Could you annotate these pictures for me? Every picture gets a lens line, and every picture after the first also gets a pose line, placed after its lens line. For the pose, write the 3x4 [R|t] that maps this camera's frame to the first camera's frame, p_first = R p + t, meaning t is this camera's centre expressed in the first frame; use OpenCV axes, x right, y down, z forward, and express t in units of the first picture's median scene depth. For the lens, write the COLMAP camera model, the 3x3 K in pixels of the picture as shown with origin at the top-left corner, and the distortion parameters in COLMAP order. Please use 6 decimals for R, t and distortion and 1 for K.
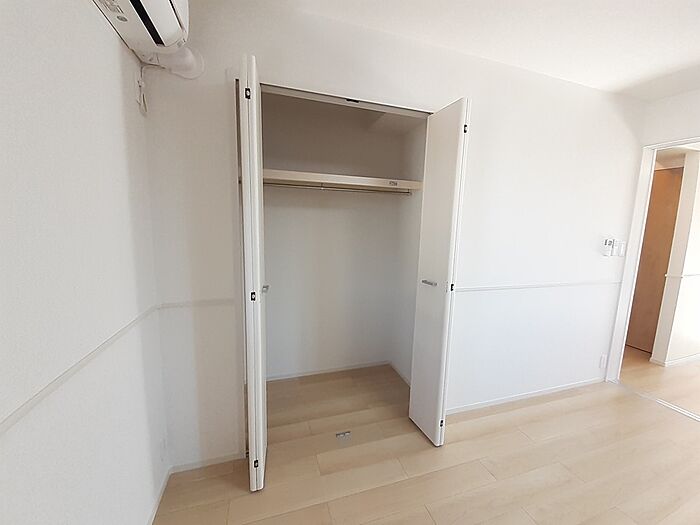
lens RADIAL K [[281.6, 0, 363.8], [0, 281.6, 267.1], [0, 0, 1]] dist [0.001490, -0.011047]
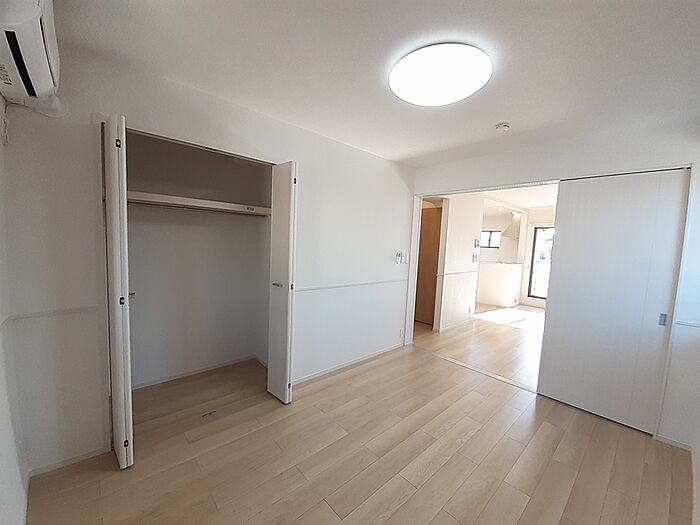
lens RADIAL K [[281.6, 0, 363.8], [0, 281.6, 267.1], [0, 0, 1]] dist [0.001490, -0.011047]
pose [[0.913369, -0.022163, 0.406529, 0.061121], [0.036878, 0.998916, -0.028396, 0.022390], [-0.405459, 0.040928, 0.913197, -0.424873]]
